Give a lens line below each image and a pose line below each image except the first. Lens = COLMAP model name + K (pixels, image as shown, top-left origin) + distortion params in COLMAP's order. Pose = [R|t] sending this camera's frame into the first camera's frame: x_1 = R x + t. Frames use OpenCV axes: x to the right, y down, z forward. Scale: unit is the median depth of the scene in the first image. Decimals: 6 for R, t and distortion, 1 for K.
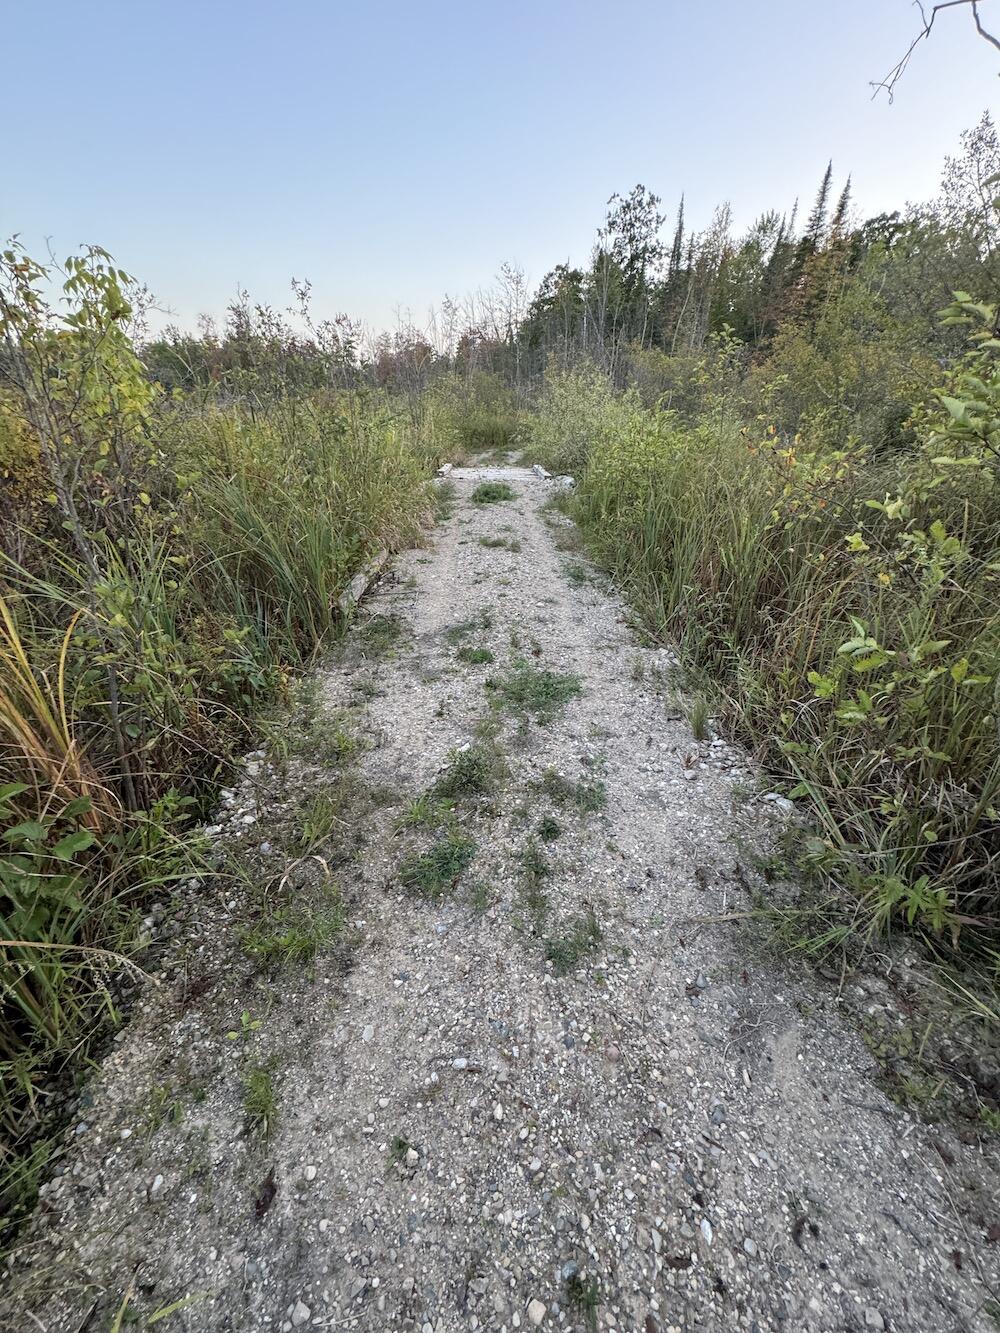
lens RADIAL K [[535.4, 0, 498.6], [0, 535.4, 669.1], [0, 0, 1]] dist [0.002821, 0.000376]
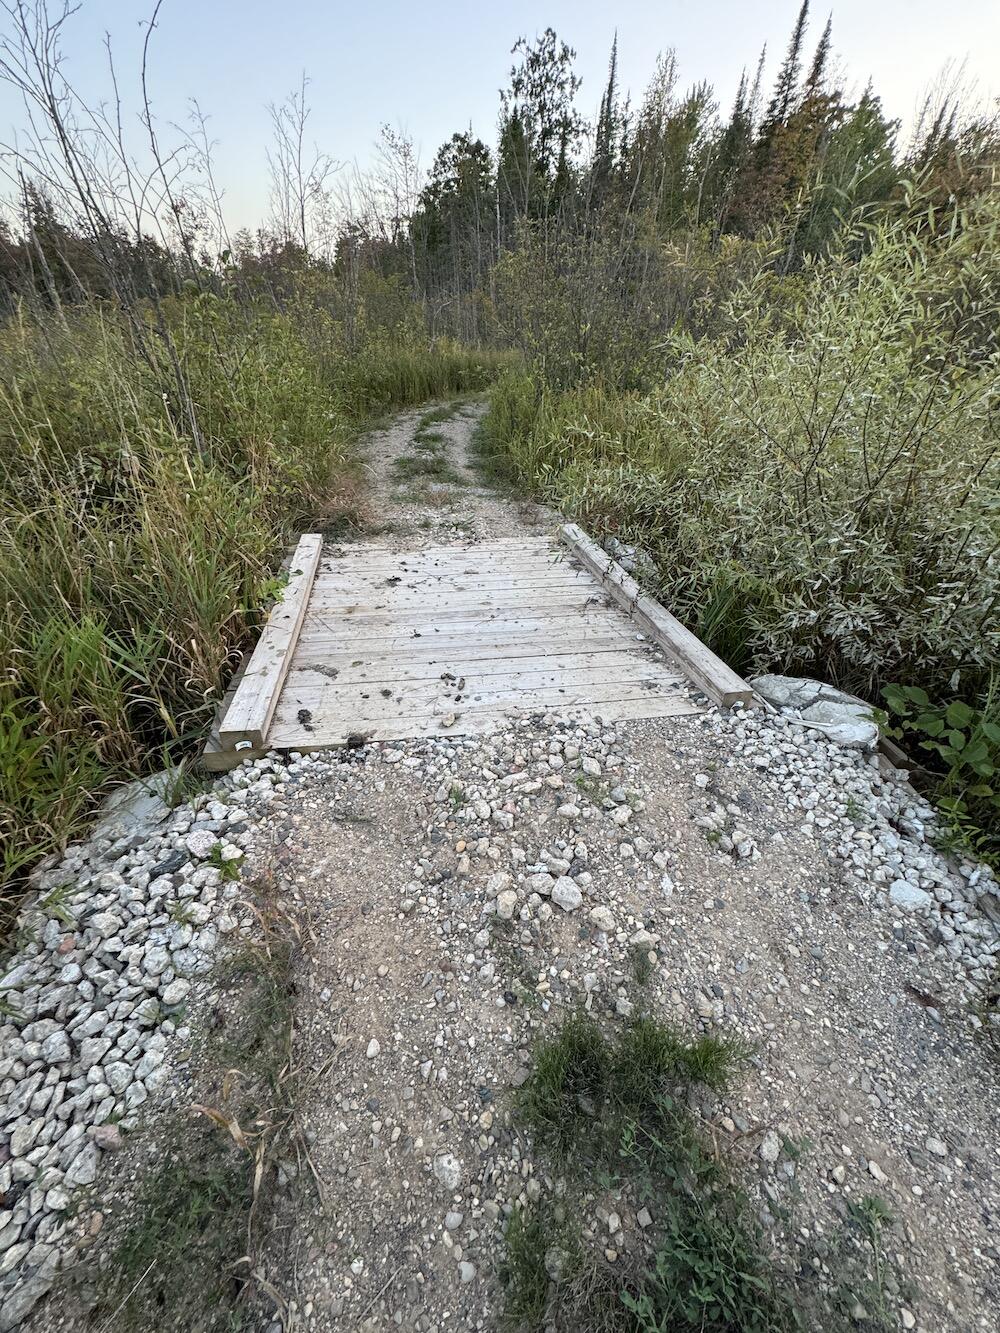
lens RADIAL K [[535.4, 0, 503.9], [0, 535.4, 663.5], [0, 0, 1]] dist [0.002821, 0.000376]
pose [[0.984327, -0.086993, 0.153406, -0.006056], [0.070066, 0.991178, 0.112500, -0.070310], [-0.161839, -0.099988, 0.981739, 0.139121]]
